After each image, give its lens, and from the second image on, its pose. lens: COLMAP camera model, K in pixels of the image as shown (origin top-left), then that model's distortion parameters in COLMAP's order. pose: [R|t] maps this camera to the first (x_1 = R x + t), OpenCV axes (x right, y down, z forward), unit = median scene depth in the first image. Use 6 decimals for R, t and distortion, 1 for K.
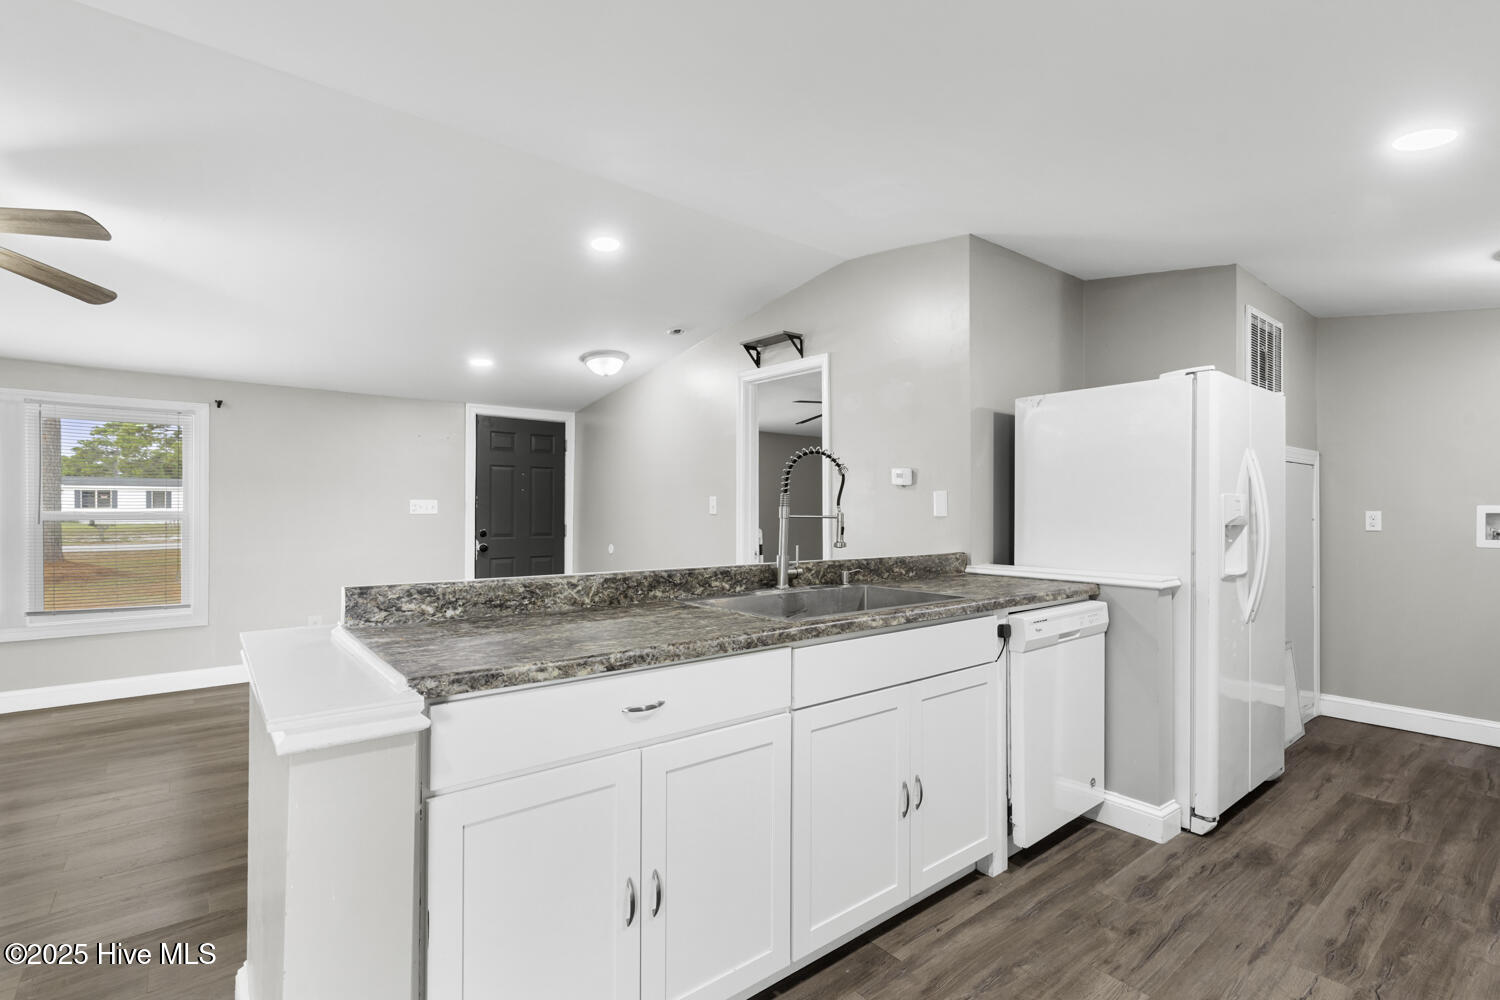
lens RADIAL K [[689.9, 0, 760.7], [0, 689.9, 509.7], [0, 0, 1]] dist [0.008645, -0.000751]
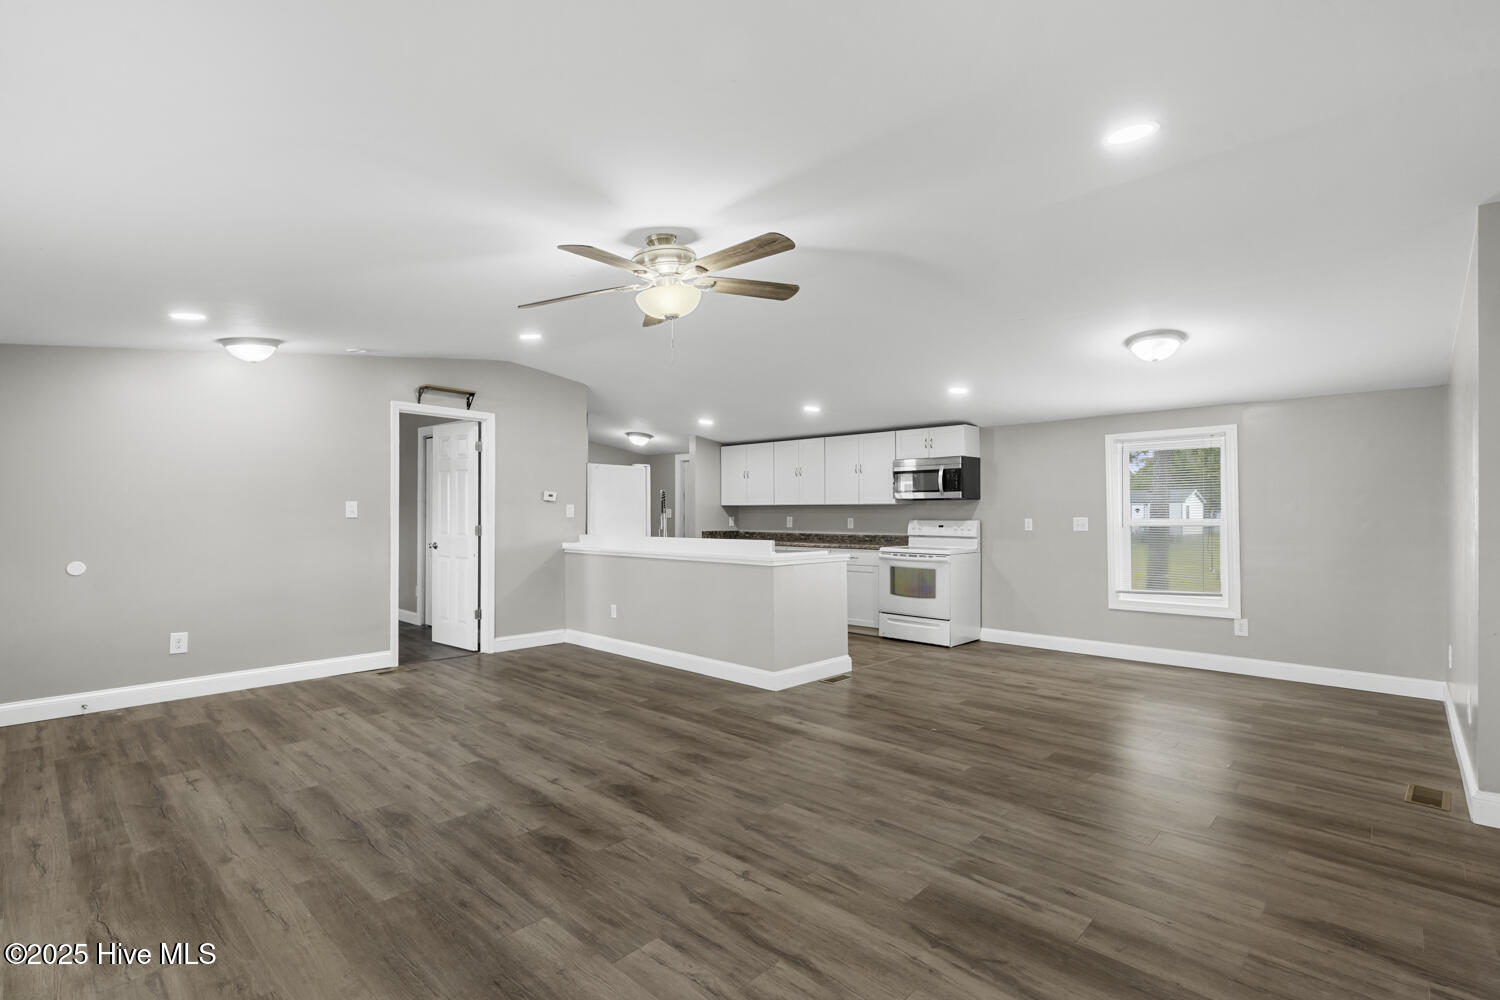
lens RADIAL K [[689.9, 0, 761.3], [0, 689.9, 509.6], [0, 0, 1]] dist [0.008645, -0.000751]
pose [[-0.136875, 0.004291, 0.990579, -2.092152], [-0.004635, 0.999977, -0.004972, -0.006828], [-0.990577, -0.005272, -0.136852, 0.831176]]
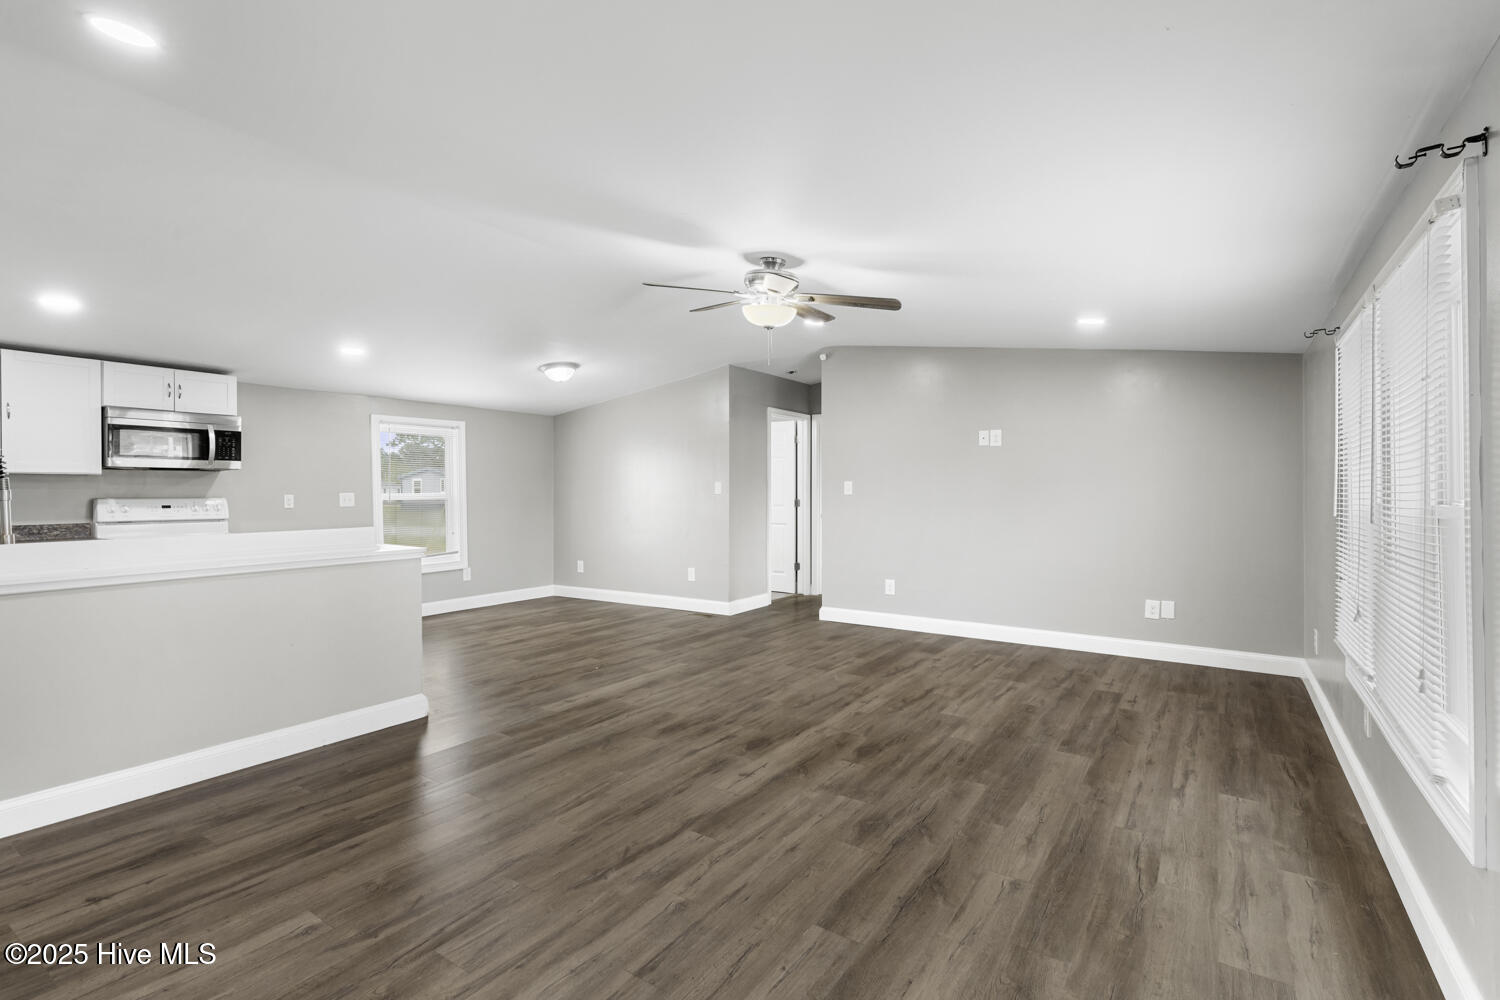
lens RADIAL K [[689.9, 0, 754.9], [0, 689.9, 490.6], [0, 0, 1]] dist [0.008645, -0.000751]
pose [[-0.957300, -0.002519, -0.289084, -0.663902], [-0.001881, 0.999995, -0.002484, -0.002810], [0.289089, -0.001834, -0.957301, 2.004379]]
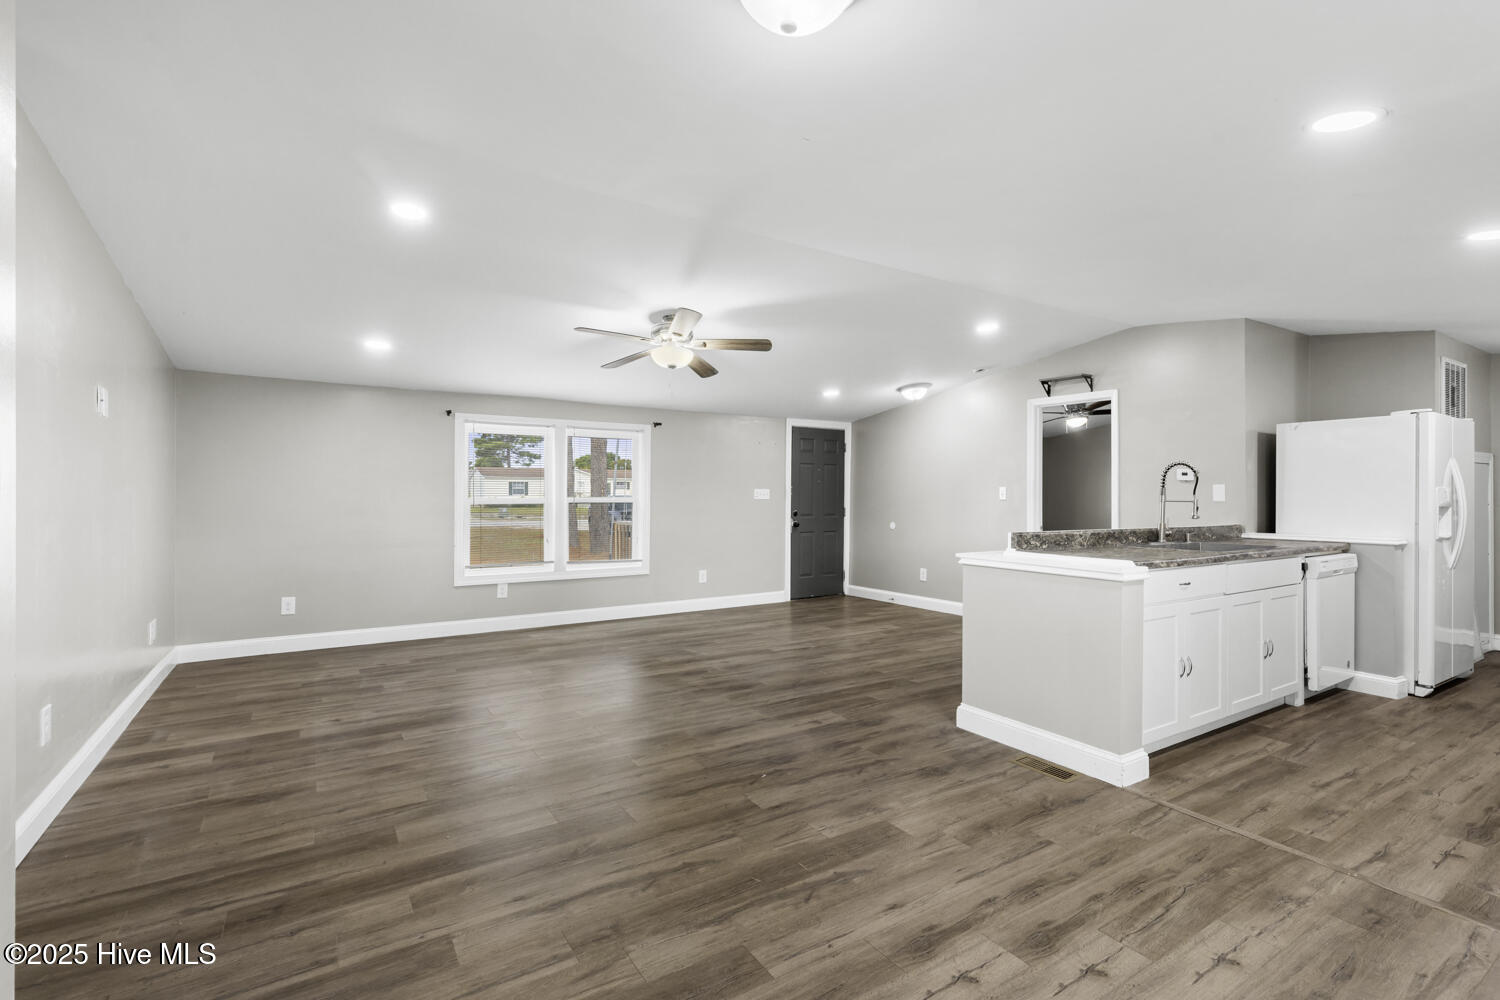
lens RADIAL K [[689.9, 0, 755.0], [0, 689.9, 494.2], [0, 0, 1]] dist [0.008645, -0.000751]
pose [[0.993361, 0.000010, -0.115041, -0.674011], [-0.000157, 0.999999, -0.001268, -0.004164], [0.115041, 0.001278, 0.993360, -0.737238]]
